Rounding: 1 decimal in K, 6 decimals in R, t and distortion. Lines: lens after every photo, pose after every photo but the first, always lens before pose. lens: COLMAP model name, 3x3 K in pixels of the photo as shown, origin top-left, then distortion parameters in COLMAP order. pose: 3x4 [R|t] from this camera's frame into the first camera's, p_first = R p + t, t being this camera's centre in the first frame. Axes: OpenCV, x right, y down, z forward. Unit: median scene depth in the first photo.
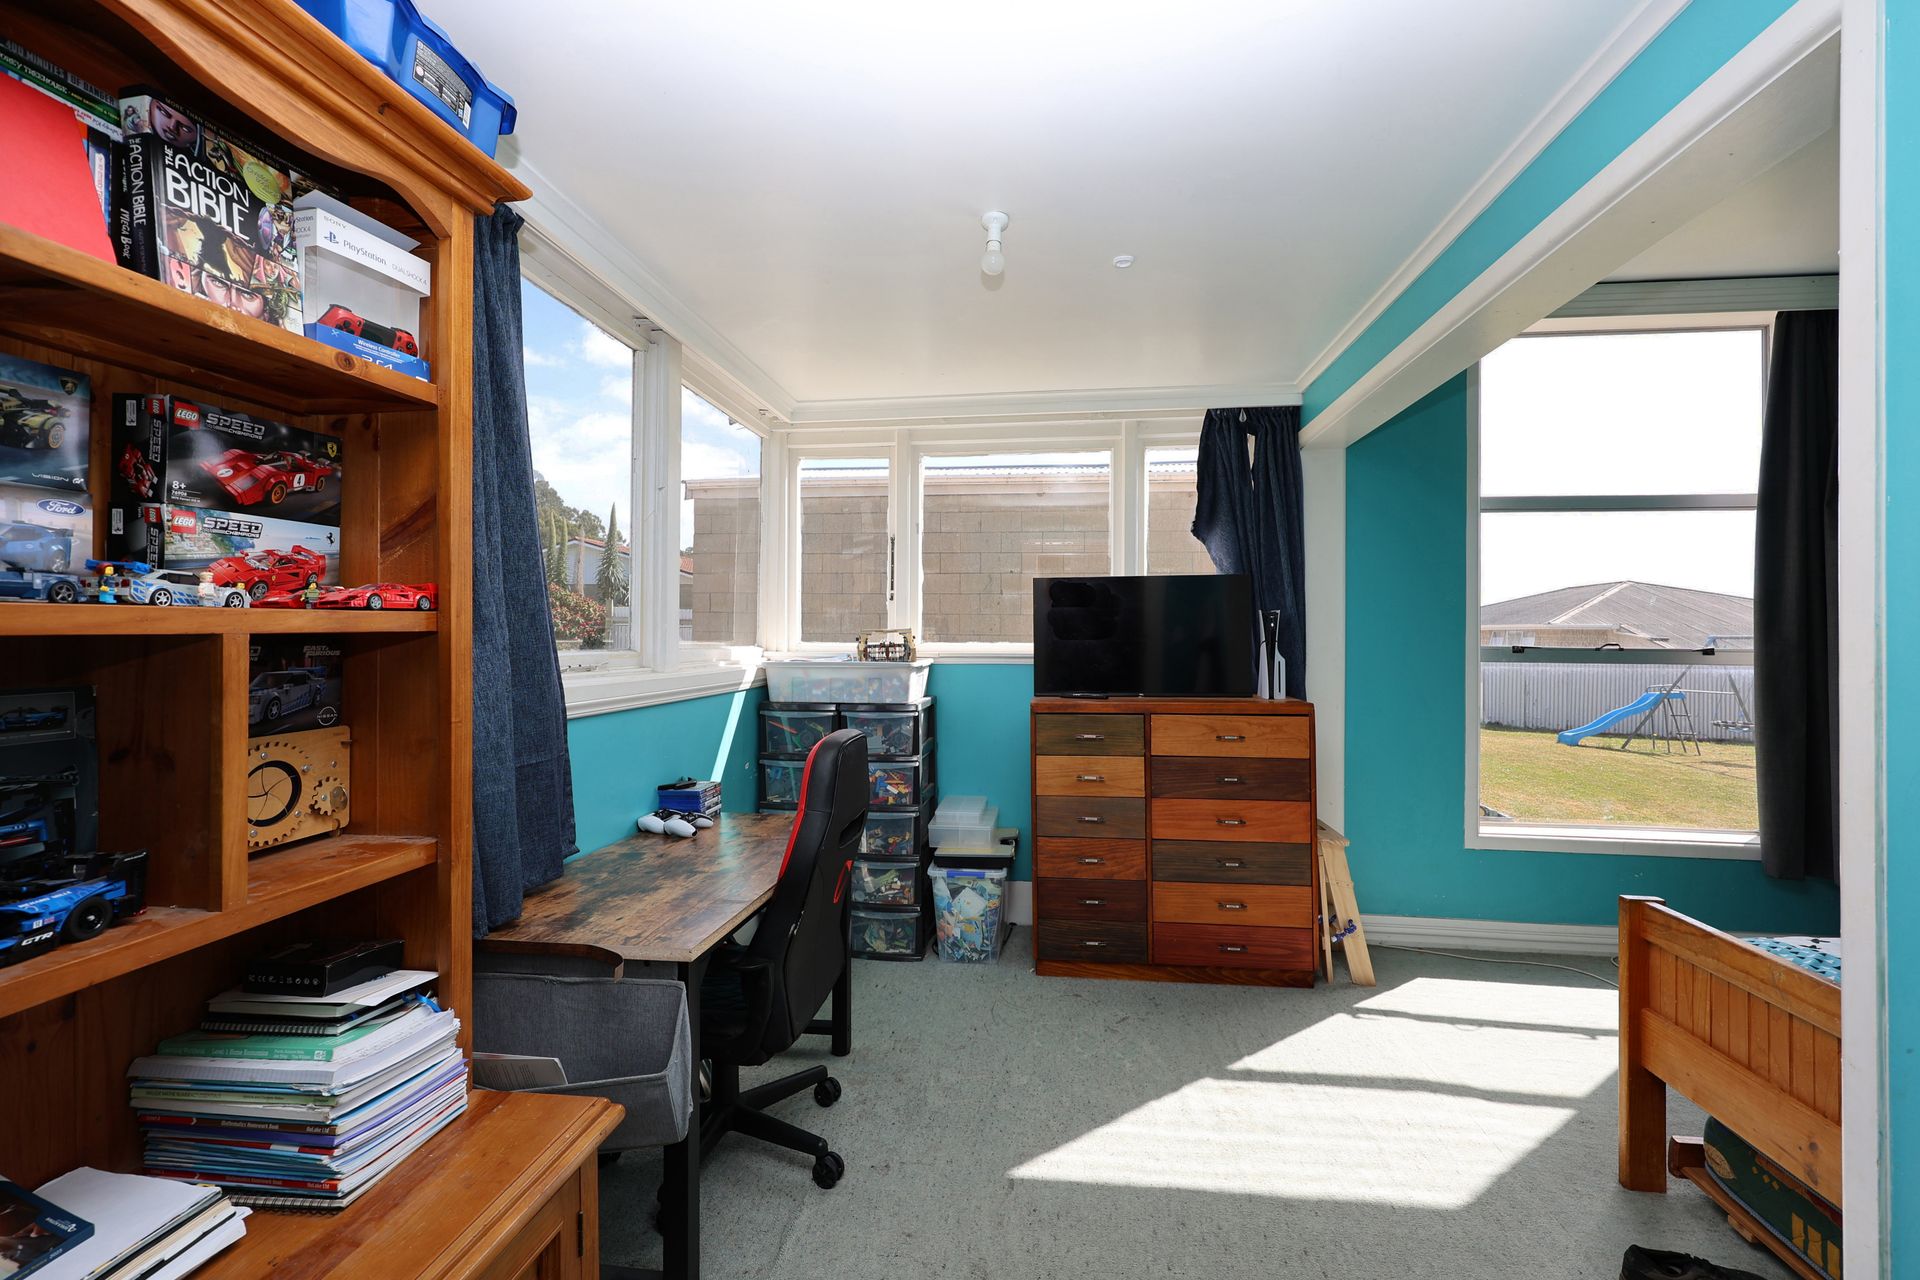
lens RADIAL K [[806.7, 0, 960.0], [0, 806.7, 640.0], [0, 0, 1]] dist [0.000136, -0.000017]
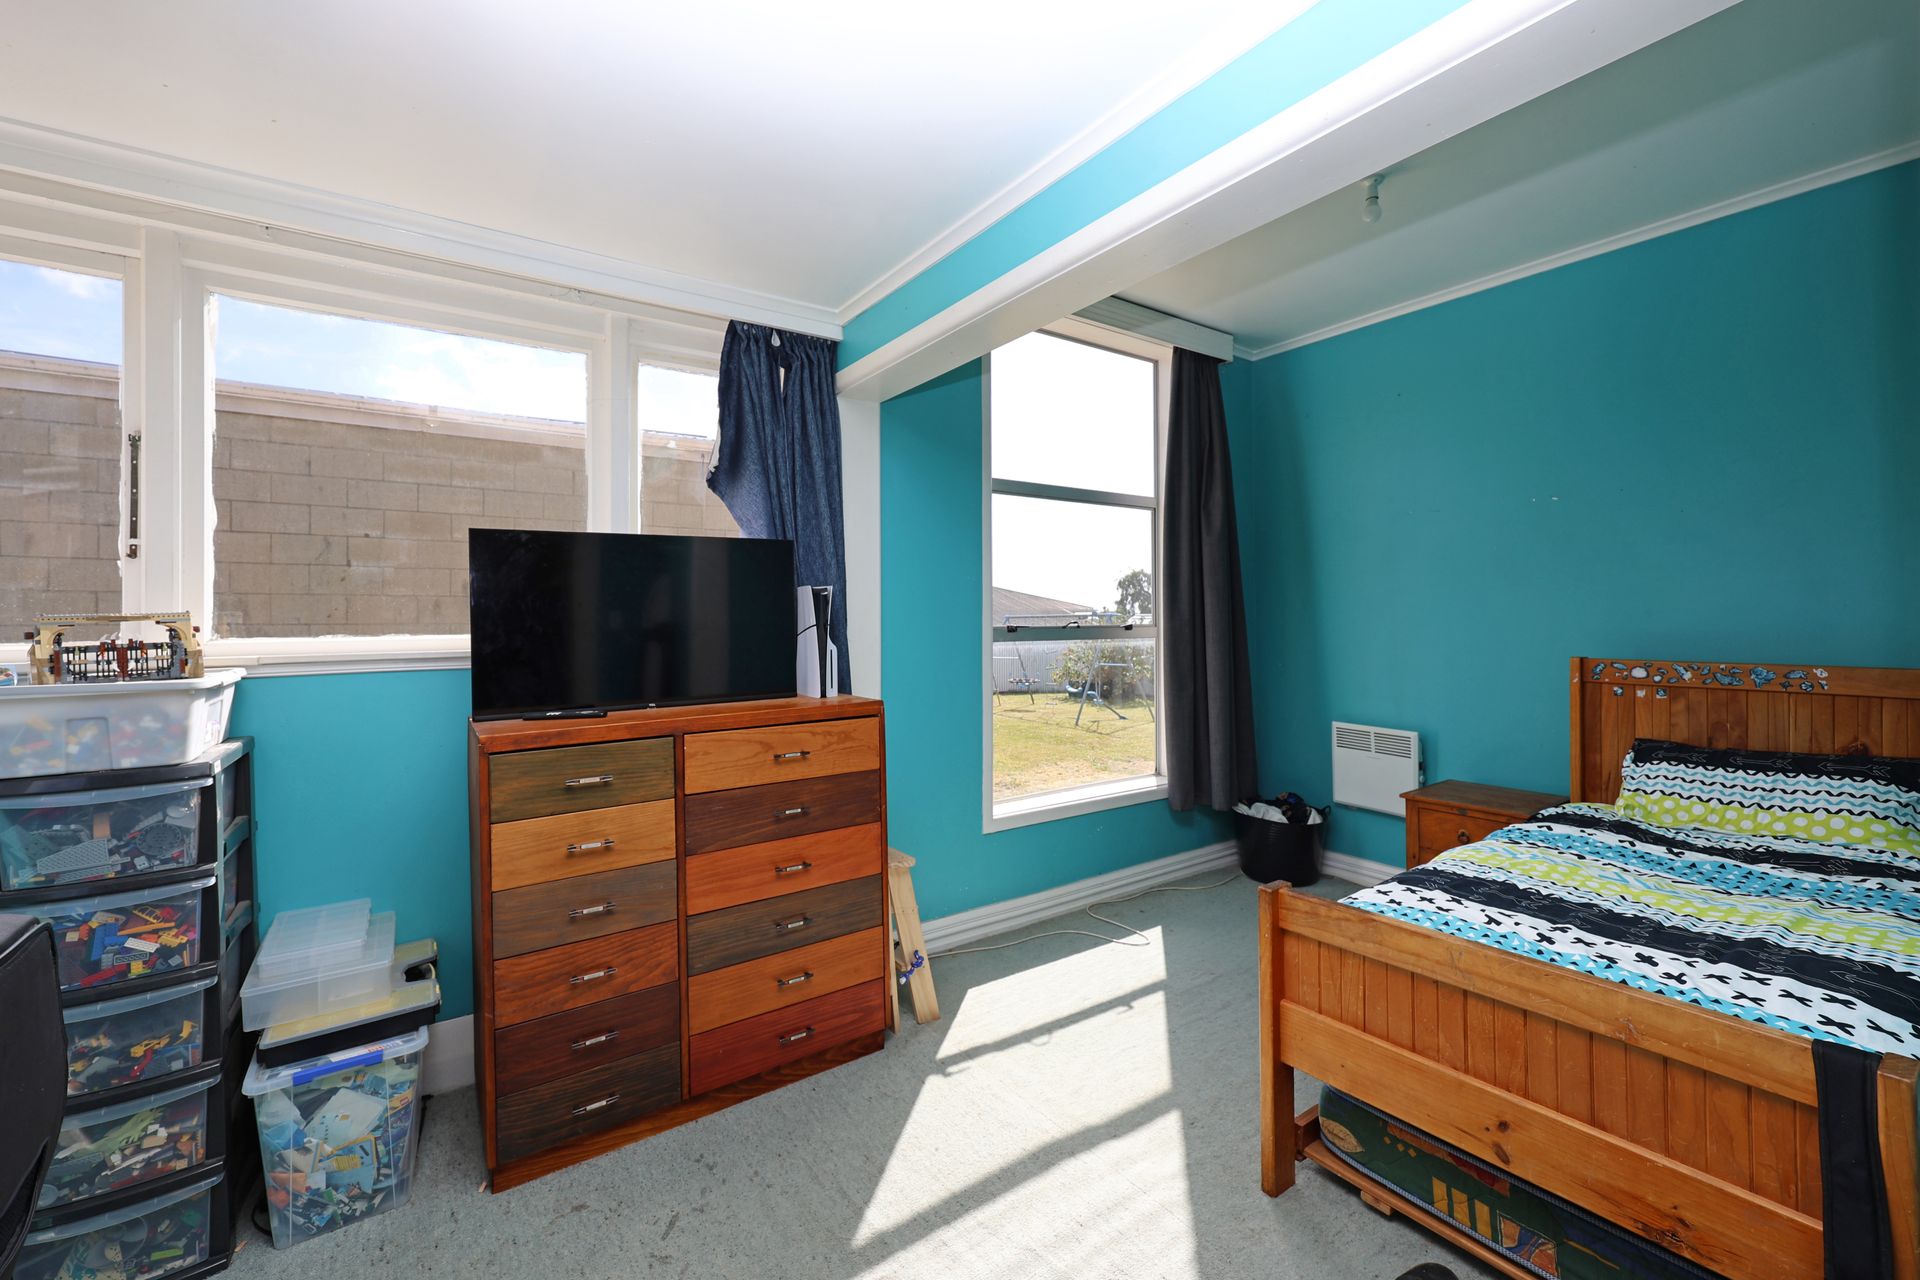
lens RADIAL K [[792.0, 0, 959.9], [0, 792.0, 616.4], [0, 0, 1]] dist [-0.001187, -0.000055]
pose [[0.743225, -0.008346, 0.668989, -0.035081], [0.017104, 0.999832, -0.006530, 0.000156], [-0.668823, 0.016296, 0.743243, 0.320658]]
